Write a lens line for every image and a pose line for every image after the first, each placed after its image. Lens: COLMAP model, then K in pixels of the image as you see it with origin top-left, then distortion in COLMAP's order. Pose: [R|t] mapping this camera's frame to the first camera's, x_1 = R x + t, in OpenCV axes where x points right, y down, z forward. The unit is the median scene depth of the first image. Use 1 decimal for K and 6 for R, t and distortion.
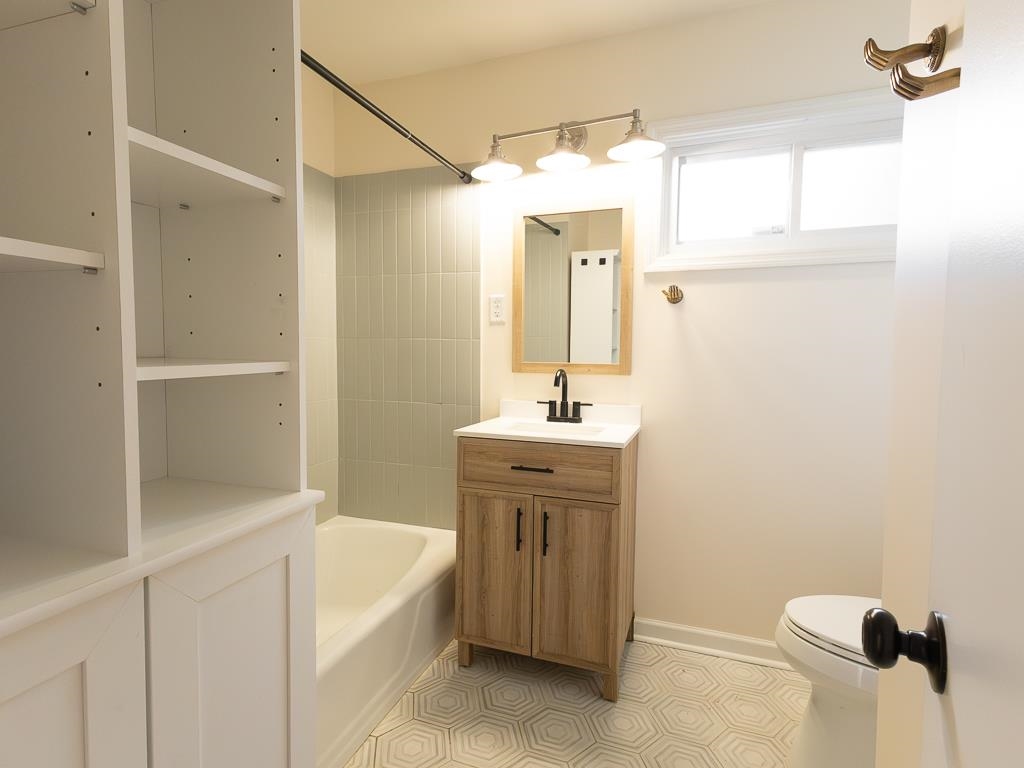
lens RADIAL K [[497.0, 0, 513.2], [0, 497.0, 374.3], [0, 0, 1]] dist [0.009499, -0.000798]
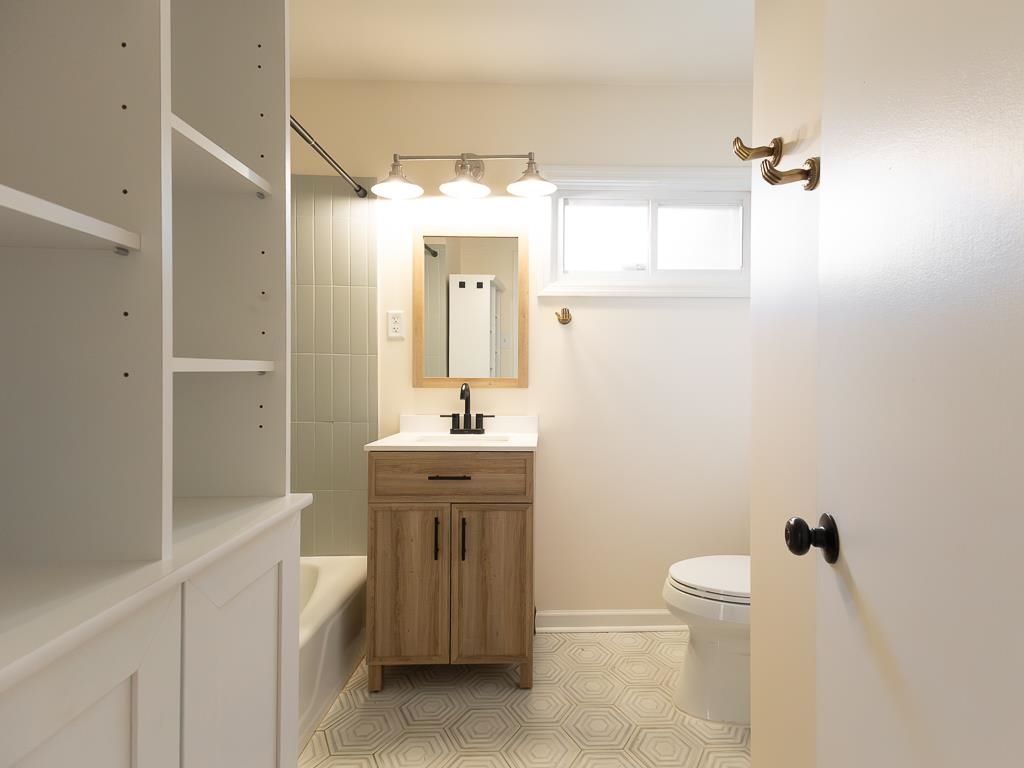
lens RADIAL K [[526.2, 0, 501.2], [0, 526.2, 384.2], [0, 0, 1]] dist [0.013177, -0.001789]
pose [[0.933739, -0.004851, 0.357922, -0.244330], [0.020932, 0.998937, -0.041068, 0.041798], [-0.357342, 0.045839, 0.932848, -0.068487]]
